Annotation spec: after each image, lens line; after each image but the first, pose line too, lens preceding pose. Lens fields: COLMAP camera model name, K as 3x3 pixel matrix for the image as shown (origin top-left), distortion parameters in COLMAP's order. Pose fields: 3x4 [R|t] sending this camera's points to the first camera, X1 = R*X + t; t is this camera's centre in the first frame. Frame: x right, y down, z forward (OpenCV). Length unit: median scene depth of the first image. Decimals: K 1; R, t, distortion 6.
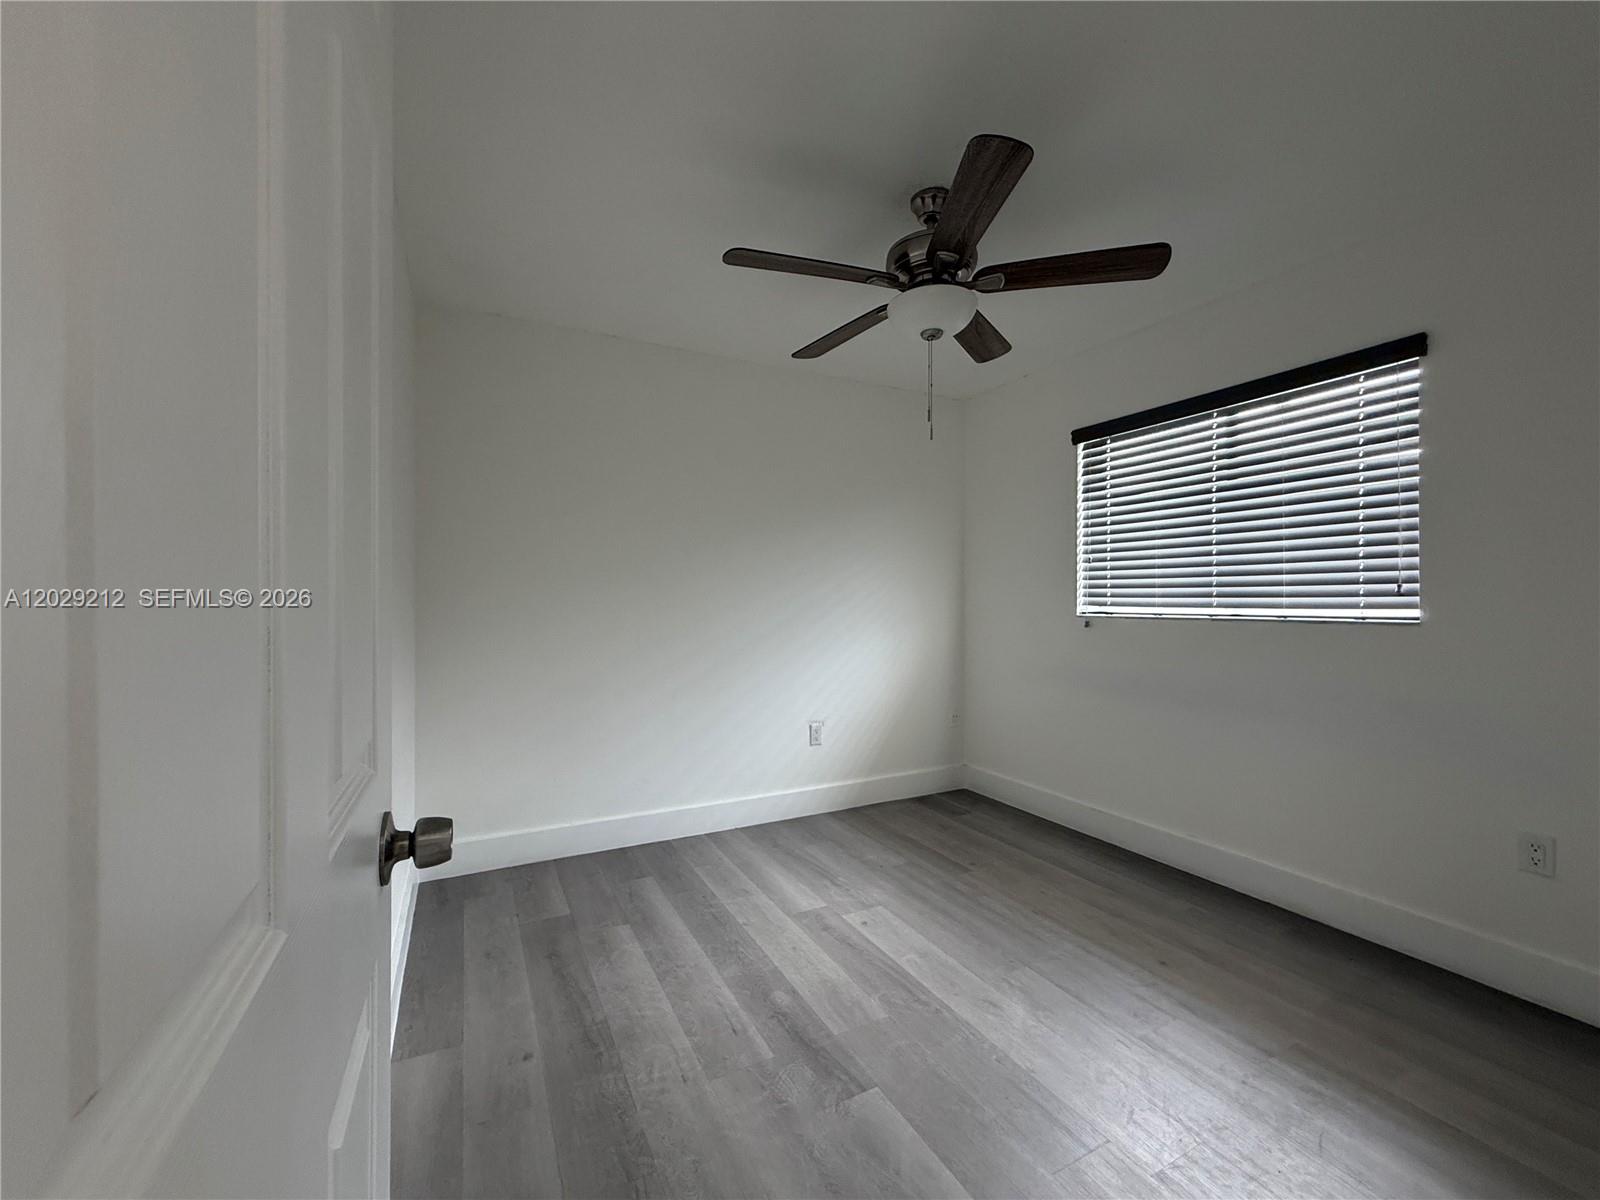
lens RADIAL K [[638.8, 0, 795.0], [0, 638.8, 598.8], [0, 0, 1]] dist [0.001614, -0.000442]
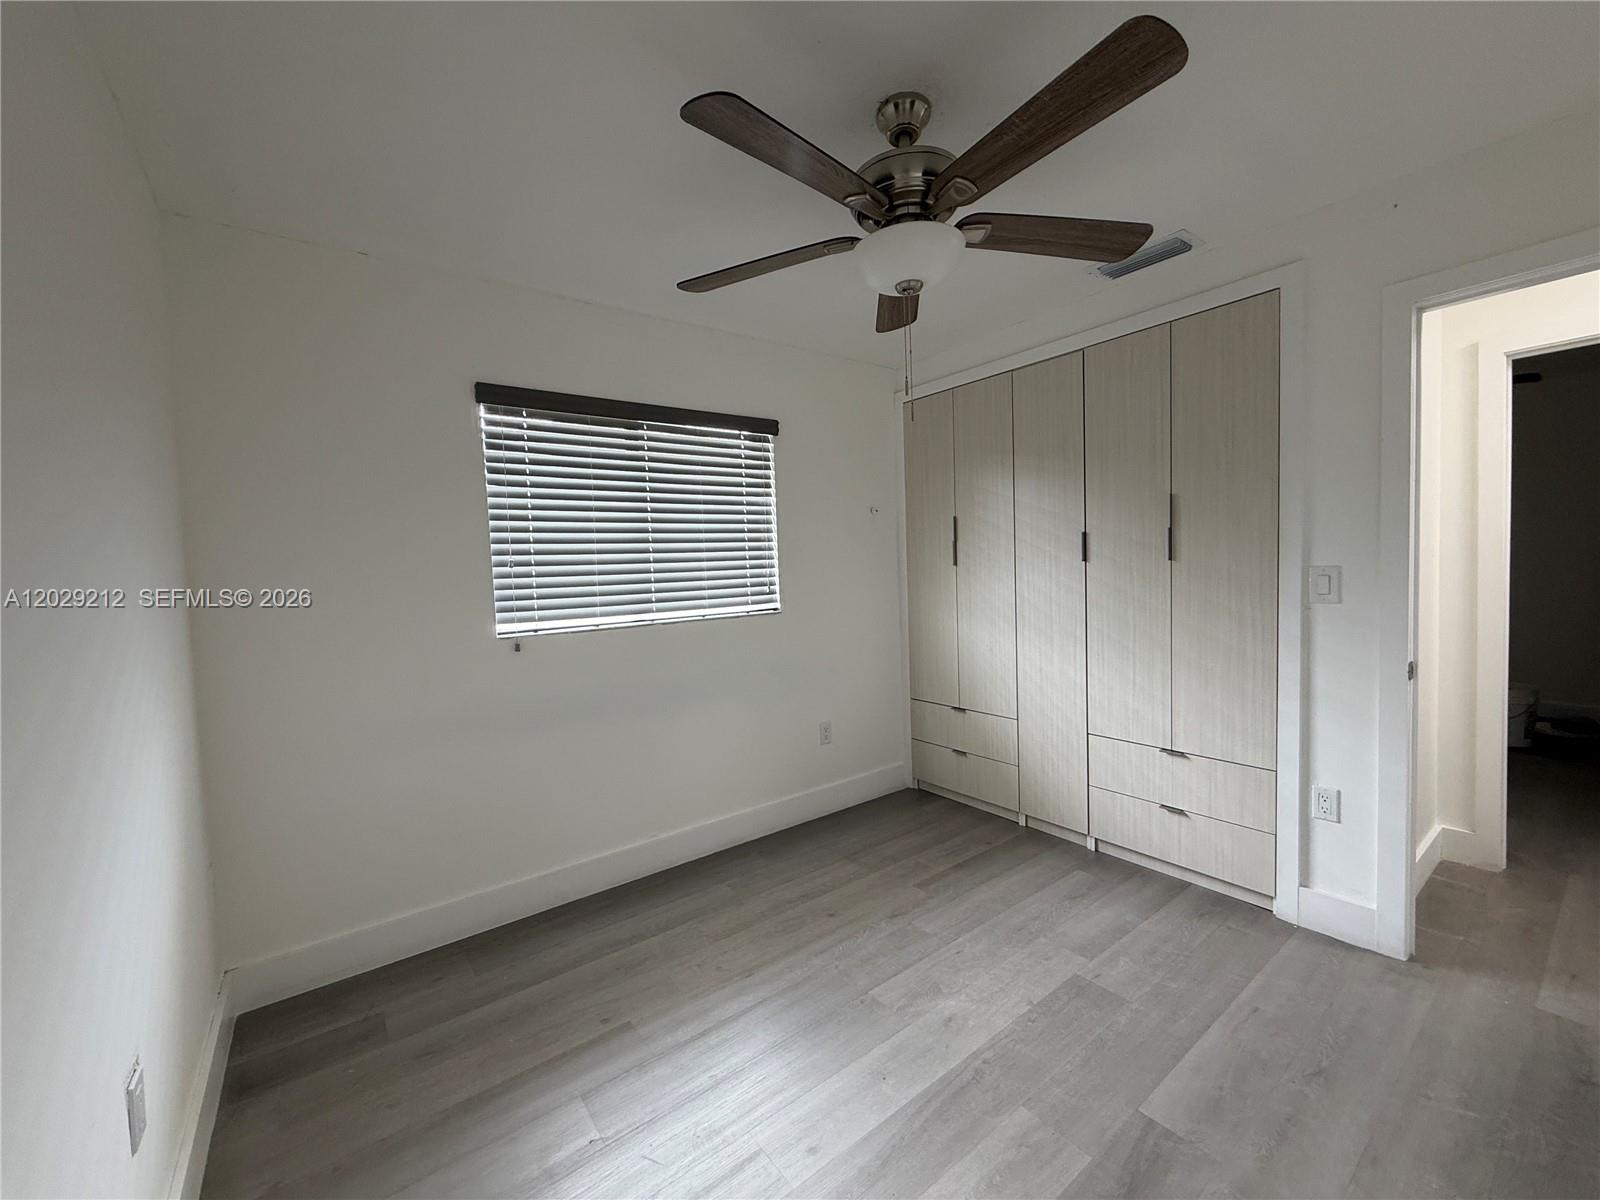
lens RADIAL K [[638.8, 0, 791.7], [0, 638.8, 598.5], [0, 0, 1]] dist [0.001614, -0.000442]
pose [[-0.163135, -0.042697, 0.985679, -0.518820], [0.037516, 0.998072, 0.049442, -0.066361], [-0.985890, 0.045045, -0.161218, 1.185350]]
